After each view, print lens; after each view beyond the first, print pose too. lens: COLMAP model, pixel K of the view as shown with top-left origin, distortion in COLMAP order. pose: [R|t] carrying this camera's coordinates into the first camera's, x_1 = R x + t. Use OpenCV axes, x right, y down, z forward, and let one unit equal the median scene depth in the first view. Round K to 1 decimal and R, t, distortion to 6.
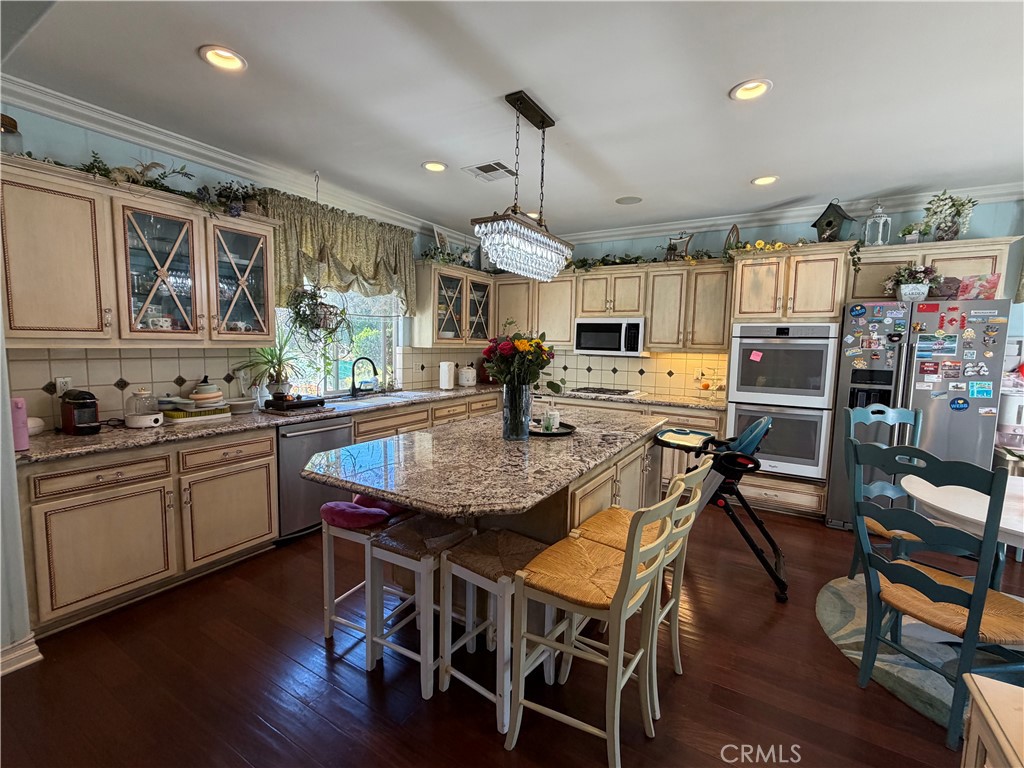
lens RADIAL K [[450.5, 0, 512.6], [0, 450.5, 384.9], [0, 0, 1]] dist [0.000786, 0.000635]
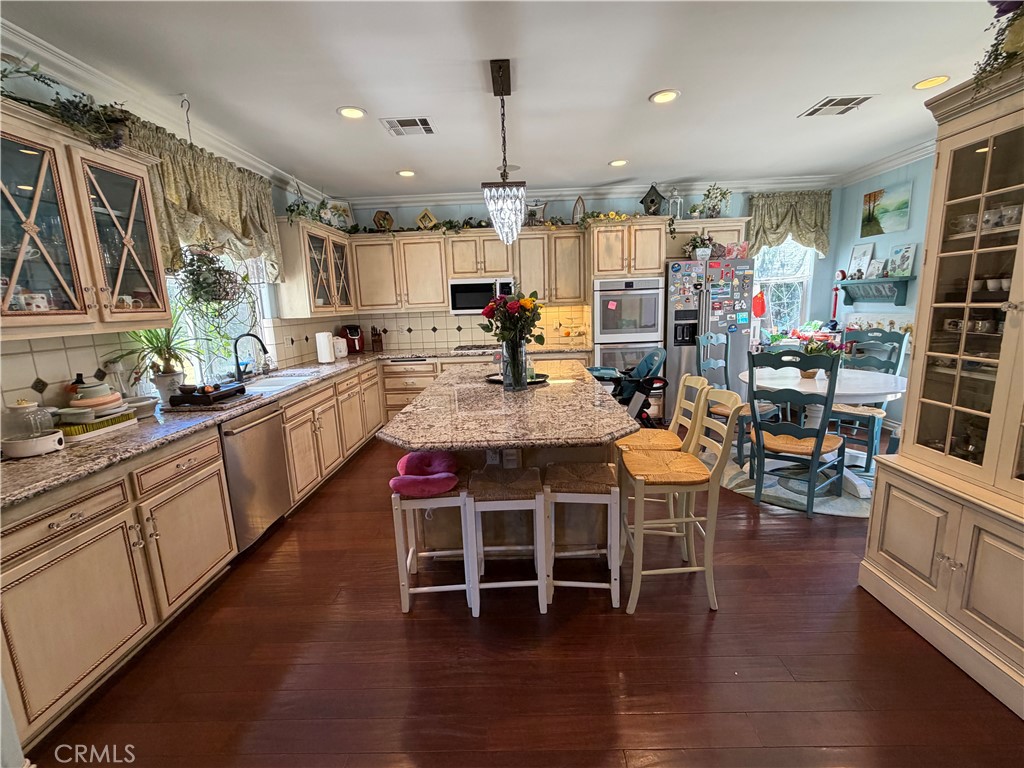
lens RADIAL K [[450.5, 0, 511.9], [0, 450.5, 384.1], [0, 0, 1]] dist [0.000786, 0.000635]
pose [[0.863499, -0.140898, 0.484269, -0.393746], [0.101537, 0.989091, 0.106724, -0.009653], [-0.494023, -0.042985, 0.868385, 0.032136]]
